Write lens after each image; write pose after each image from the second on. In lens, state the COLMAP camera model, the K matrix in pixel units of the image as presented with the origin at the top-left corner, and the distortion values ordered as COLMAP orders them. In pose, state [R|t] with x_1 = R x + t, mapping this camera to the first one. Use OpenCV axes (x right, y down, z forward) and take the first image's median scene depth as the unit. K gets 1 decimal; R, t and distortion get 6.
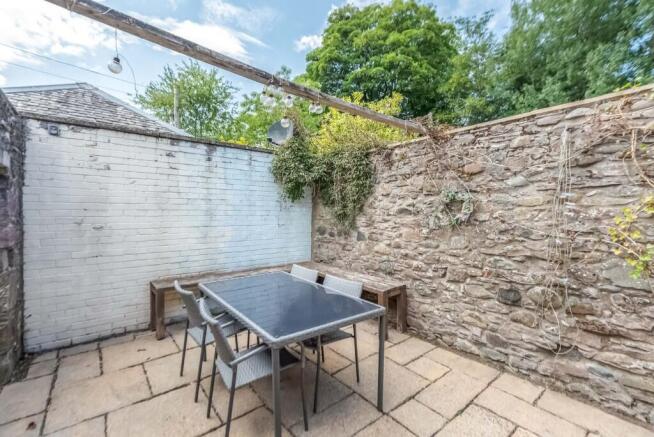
lens RADIAL K [[285.1, 0, 326.6], [0, 285.1, 218.4], [0, 0, 1]] dist [0.009721, -0.000817]
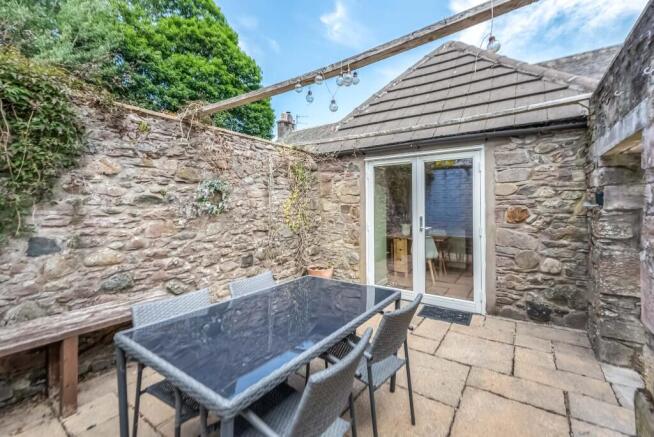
lens RADIAL K [[285.1, 0, 326.5], [0, 285.1, 211.7], [0, 0, 1]] dist [0.009721, -0.000817]
pose [[-0.287009, -0.019821, 0.957723, -0.647872], [0.026015, 0.999256, 0.028477, -0.001630], [-0.957574, 0.033088, -0.286280, 0.801493]]
